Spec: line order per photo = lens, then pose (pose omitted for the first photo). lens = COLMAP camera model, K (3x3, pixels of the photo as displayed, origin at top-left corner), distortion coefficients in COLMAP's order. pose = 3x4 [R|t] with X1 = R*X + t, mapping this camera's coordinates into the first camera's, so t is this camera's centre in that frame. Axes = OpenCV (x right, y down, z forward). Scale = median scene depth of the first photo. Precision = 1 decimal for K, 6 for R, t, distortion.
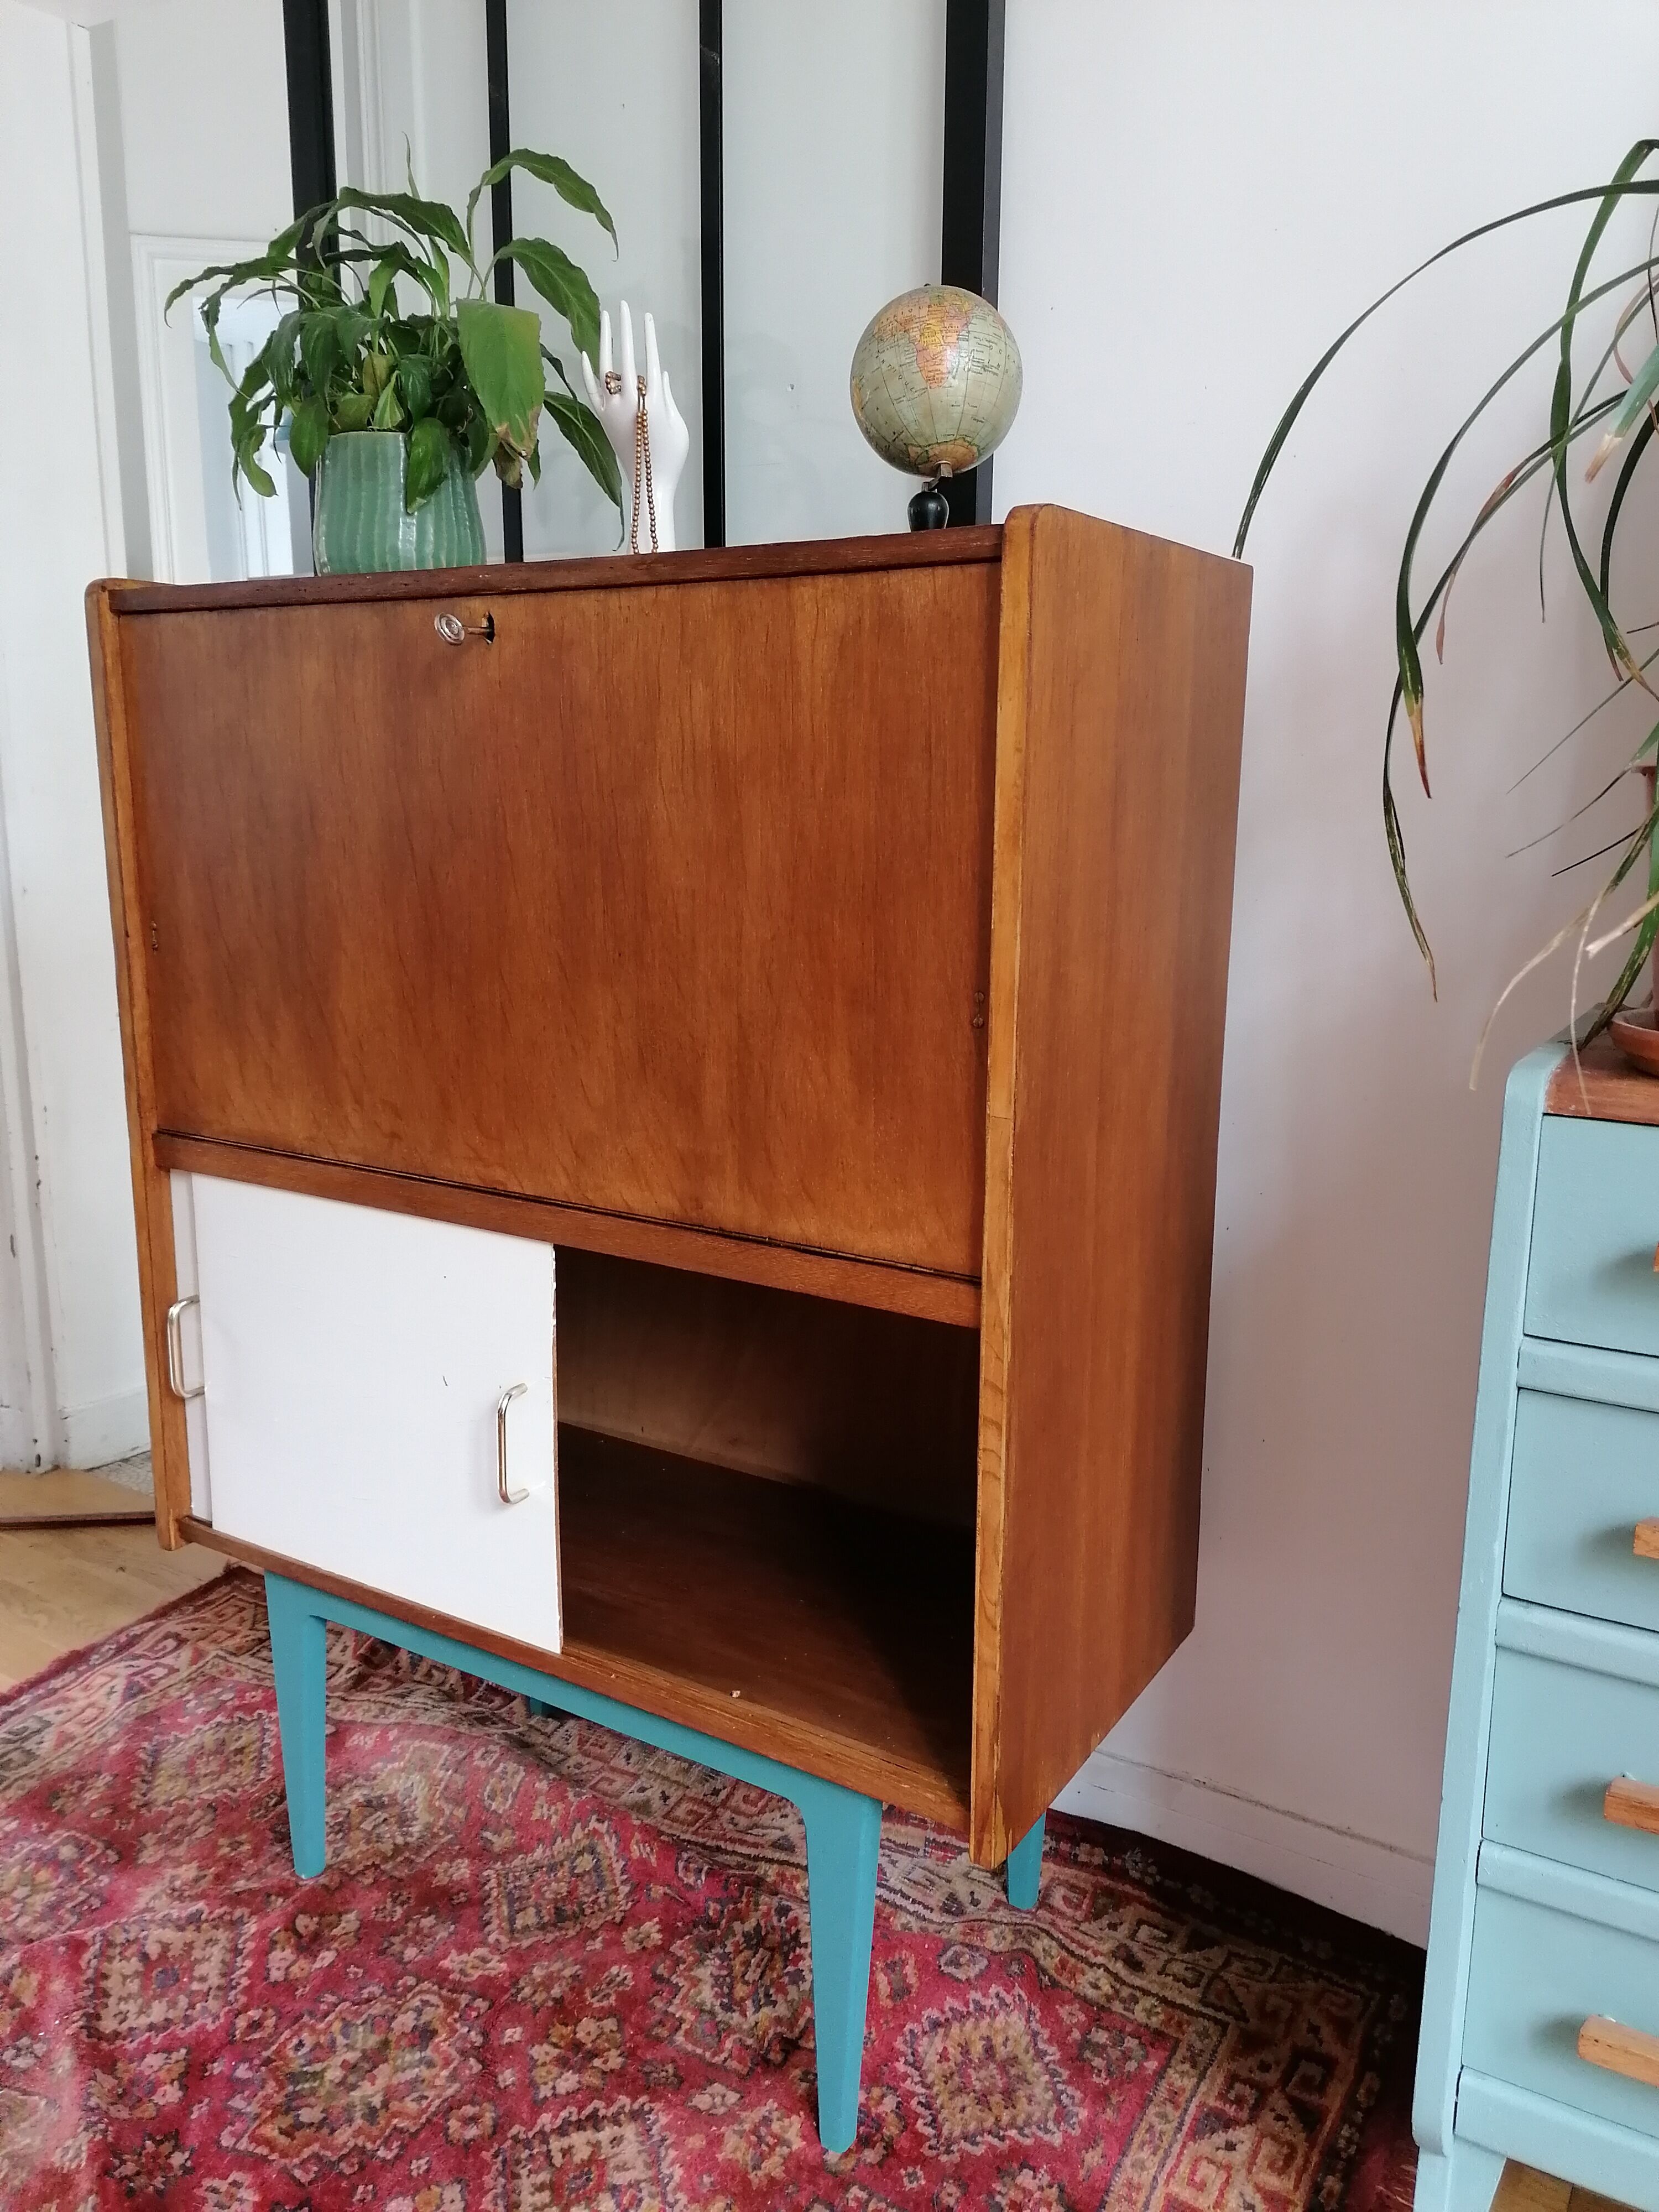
lens RADIAL K [[1707.3, 0, 832.0], [0, 1707.3, 1104.7], [0, 0, 1]] dist [0.077445, -0.109737]
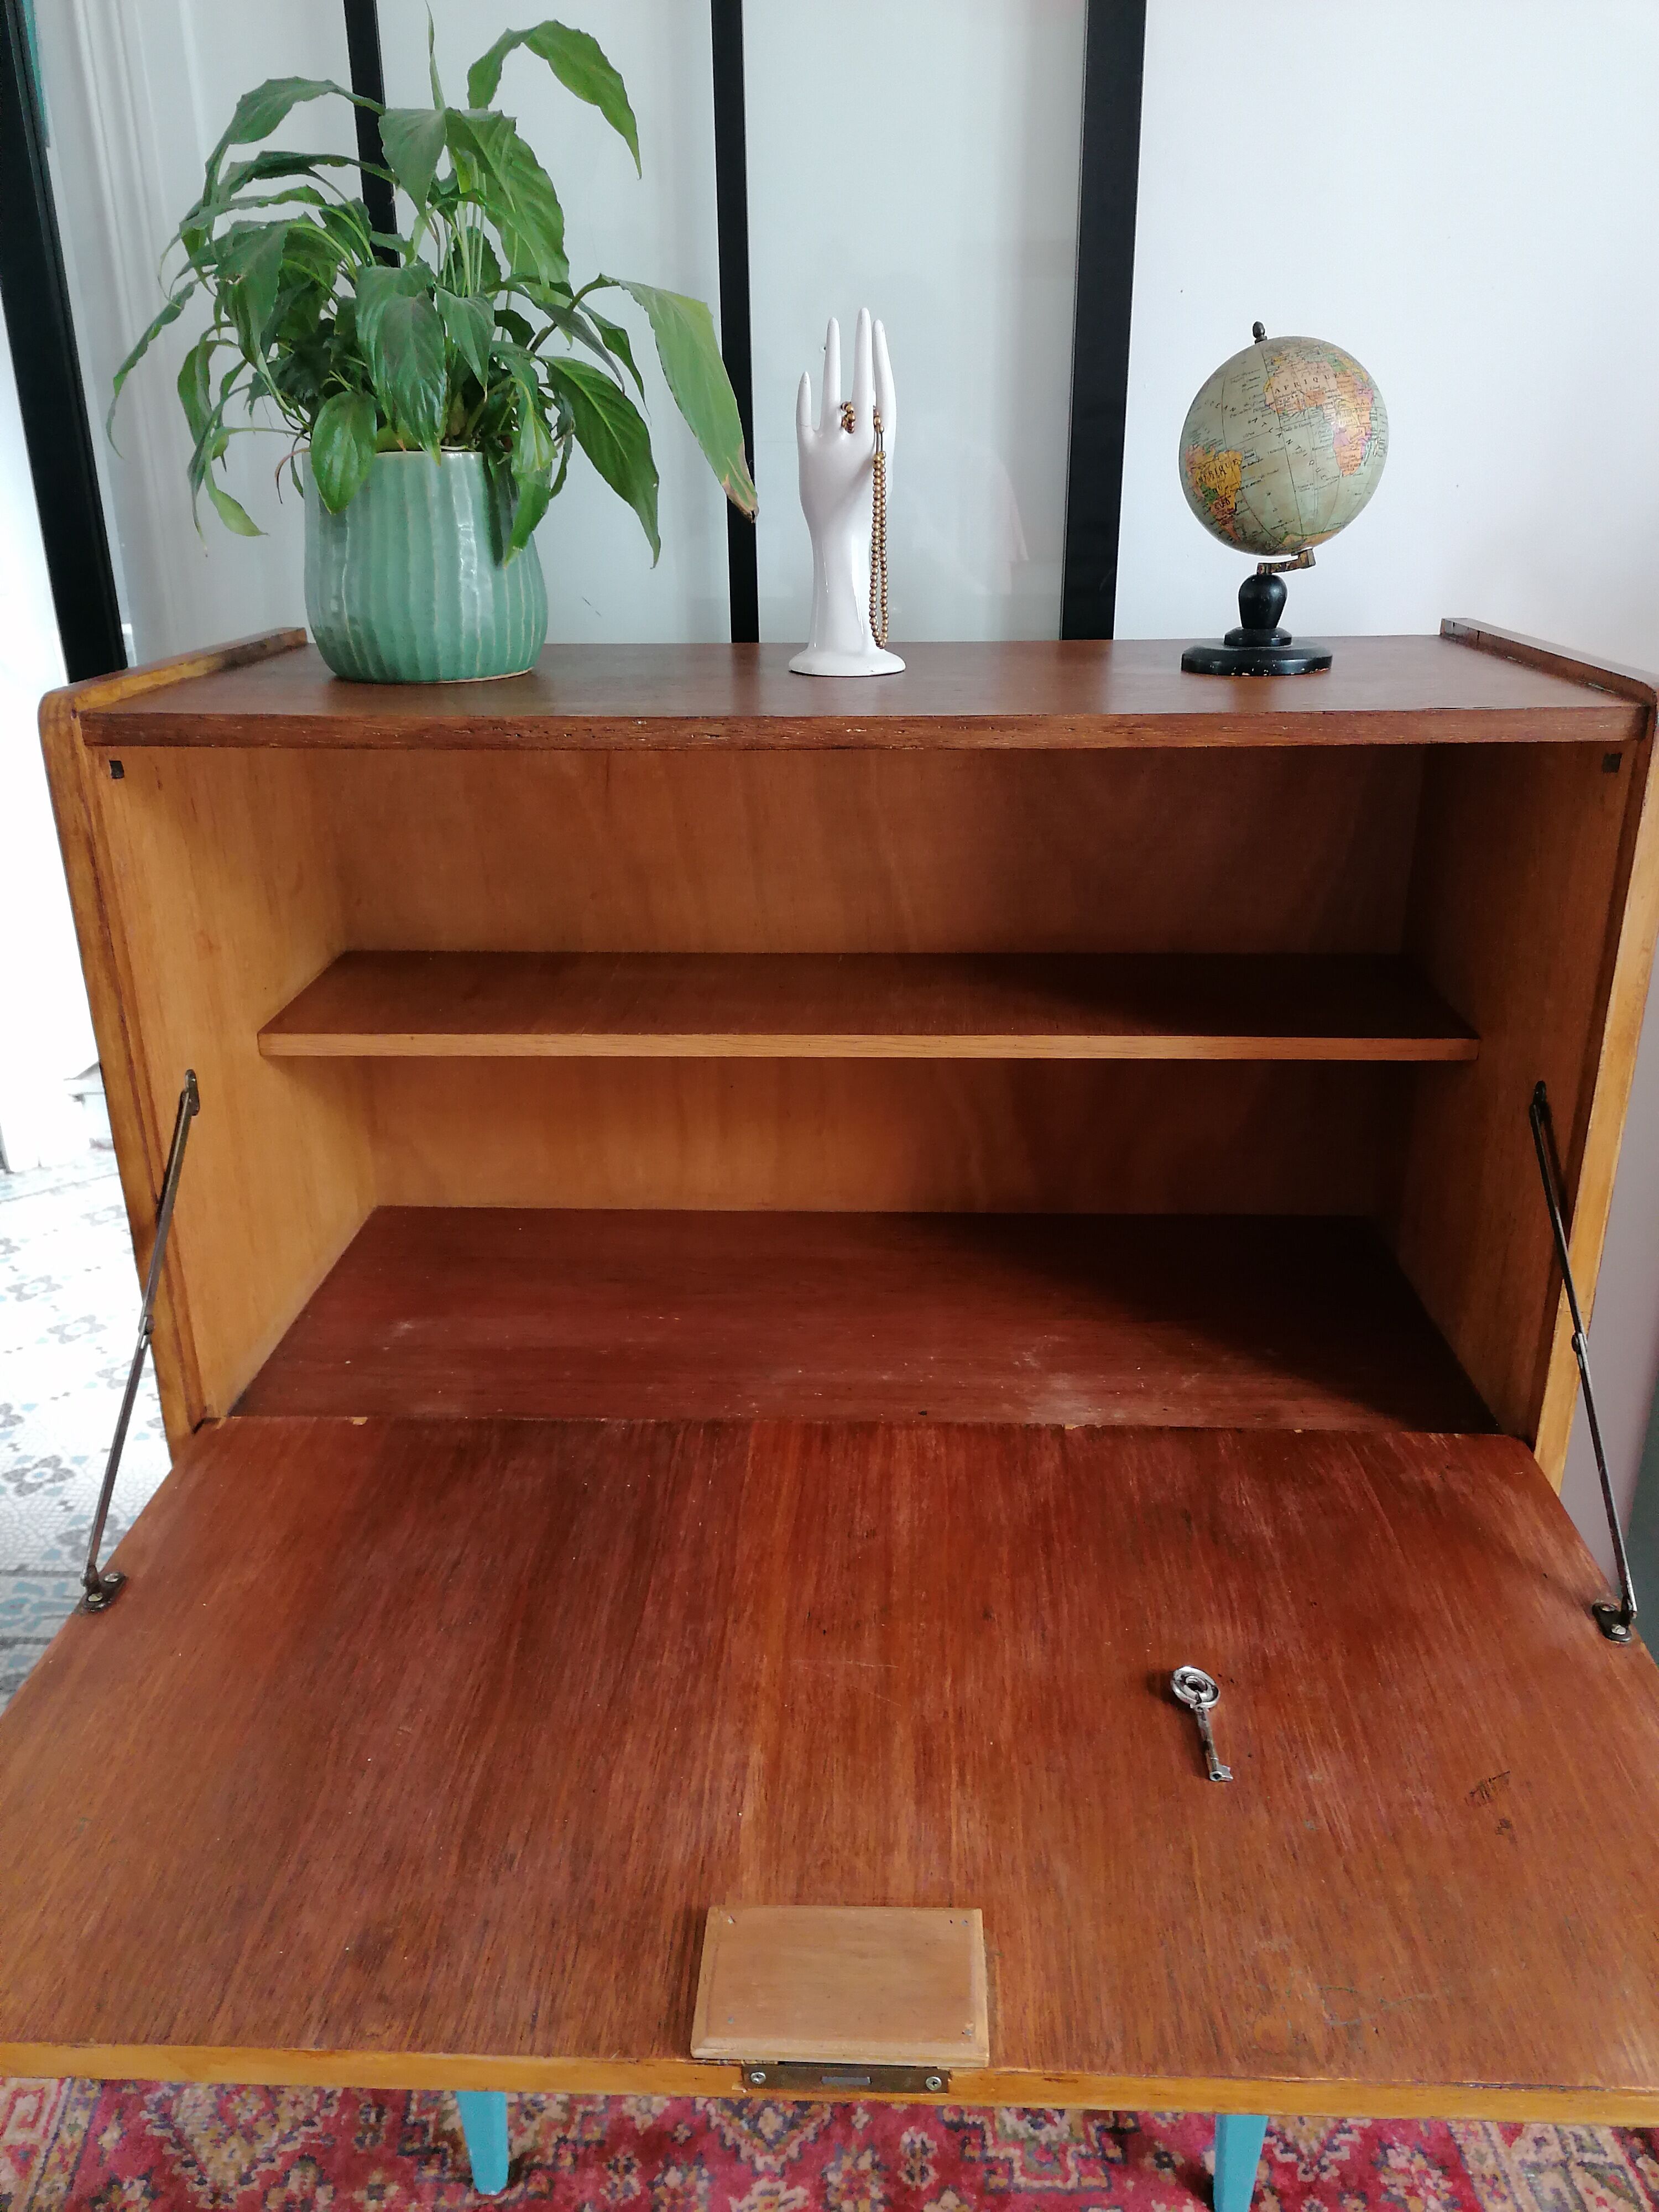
lens RADIAL K [[1707.3, 0, 832.0], [0, 1707.3, 1104.7], [0, 0, 1]] dist [0.077445, -0.109737]
pose [[0.863426, -0.197271, 0.464305, -0.528571], [0.112992, 0.972613, 0.203117, -0.267467], [-0.491659, -0.122914, 0.862070, 0.294315]]
